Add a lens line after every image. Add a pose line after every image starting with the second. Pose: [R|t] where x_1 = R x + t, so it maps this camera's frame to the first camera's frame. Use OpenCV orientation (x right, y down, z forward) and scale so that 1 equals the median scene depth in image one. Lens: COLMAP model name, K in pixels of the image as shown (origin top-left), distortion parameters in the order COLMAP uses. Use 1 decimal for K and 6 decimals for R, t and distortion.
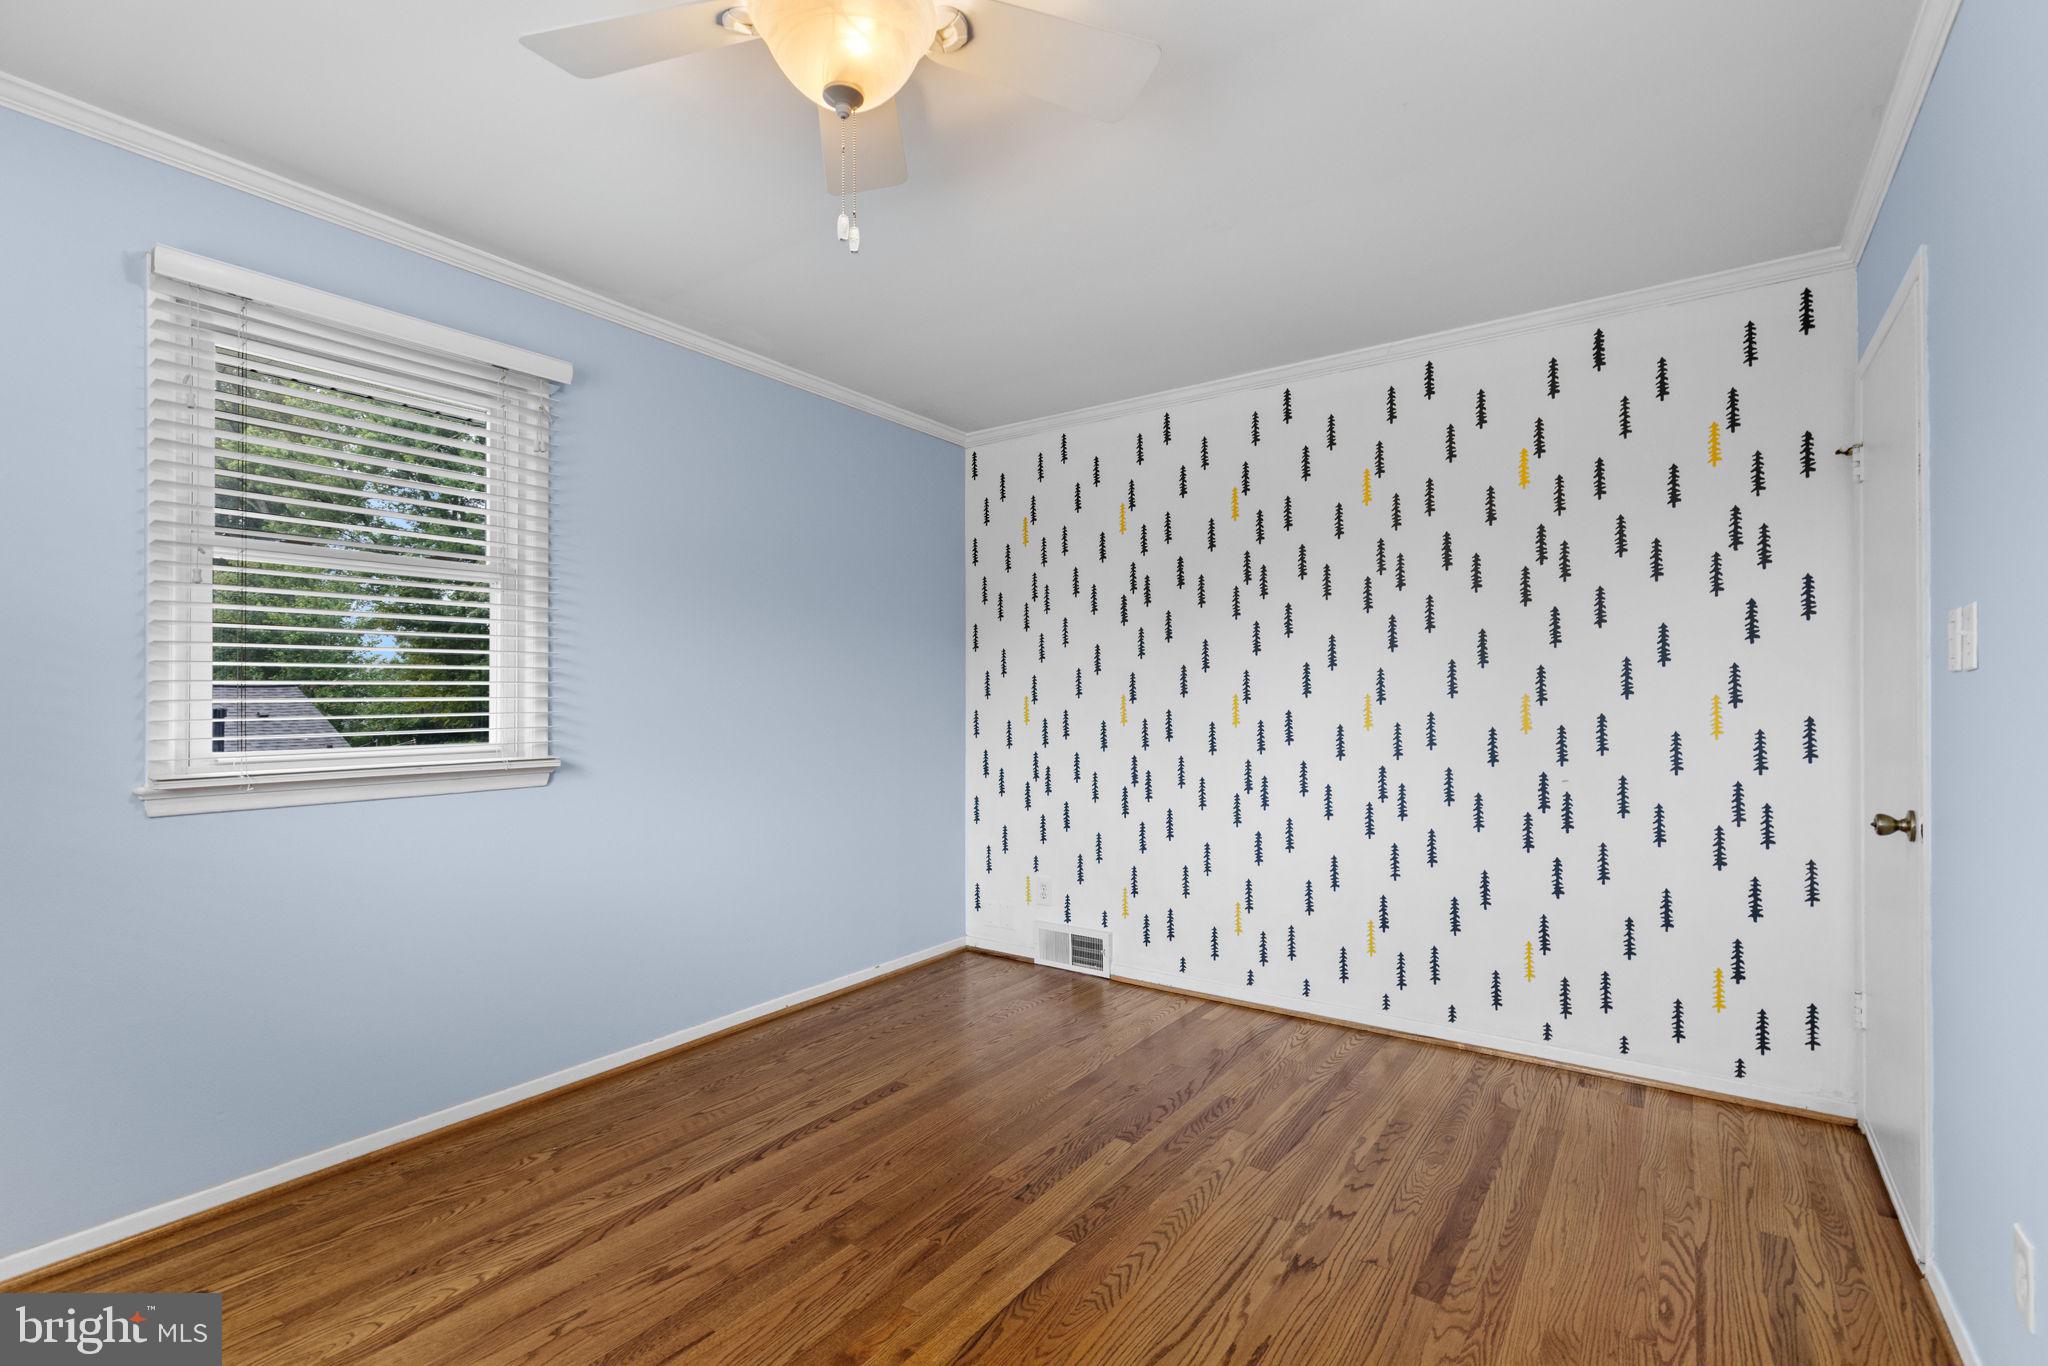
lens RADIAL K [[917.7, 0, 1027.6], [0, 917.7, 683.6], [0, 0, 1]] dist [0.014717, 0.000243]
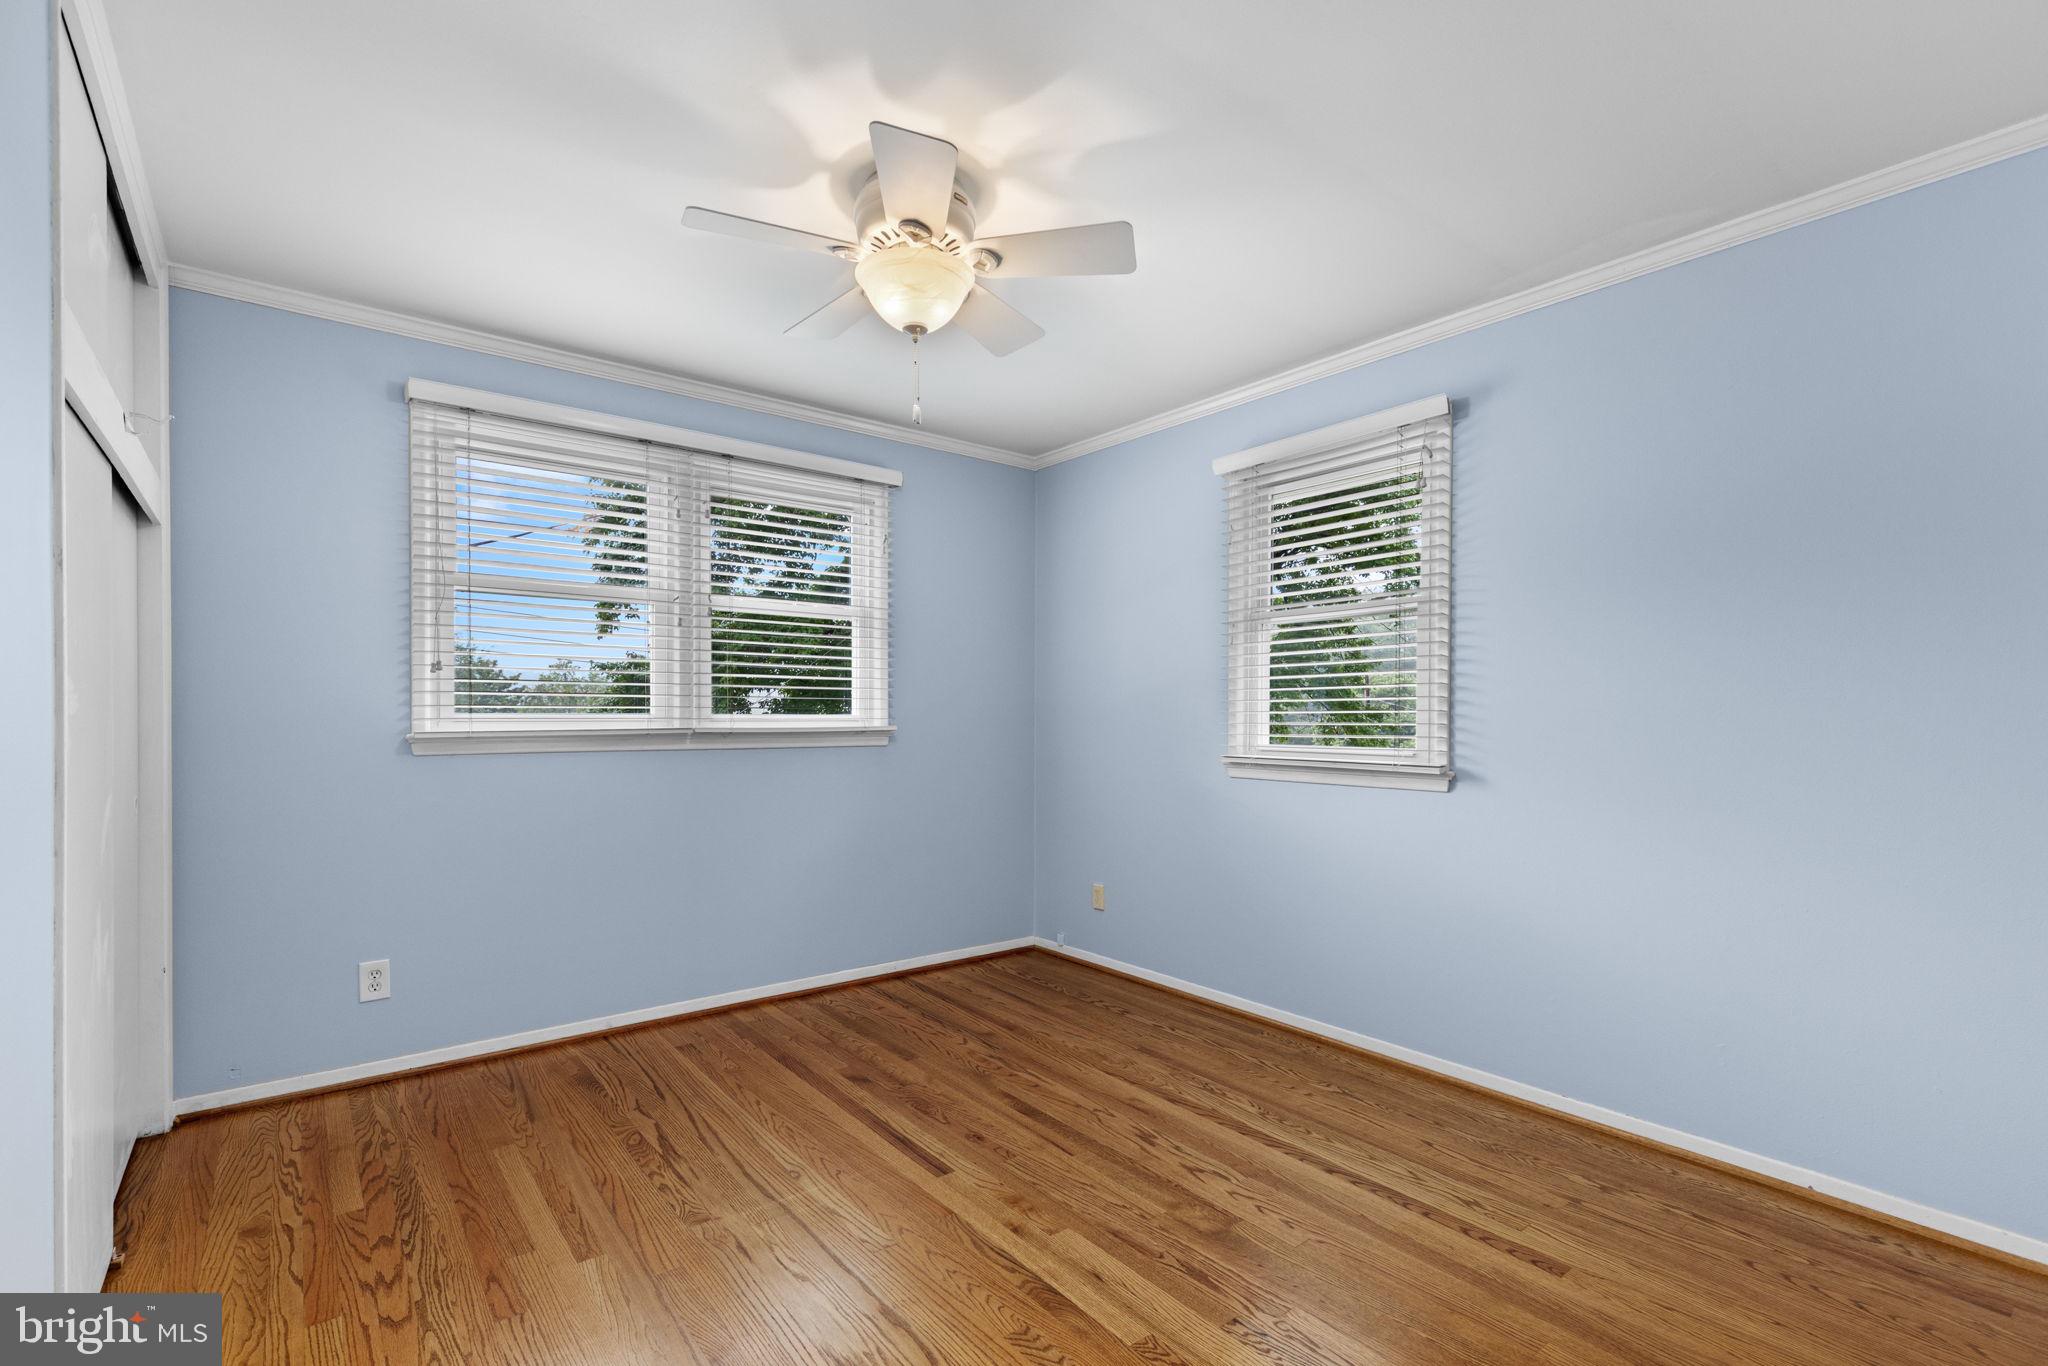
lens RADIAL K [[917.7, 0, 1027.4], [0, 917.7, 703.1], [0, 0, 1]] dist [0.014717, 0.000243]
pose [[-0.261259, -0.007454, -0.965240, 0.753483], [0.014970, 0.999819, -0.011773, 0.014291], [0.965153, -0.017526, -0.261100, 0.943543]]
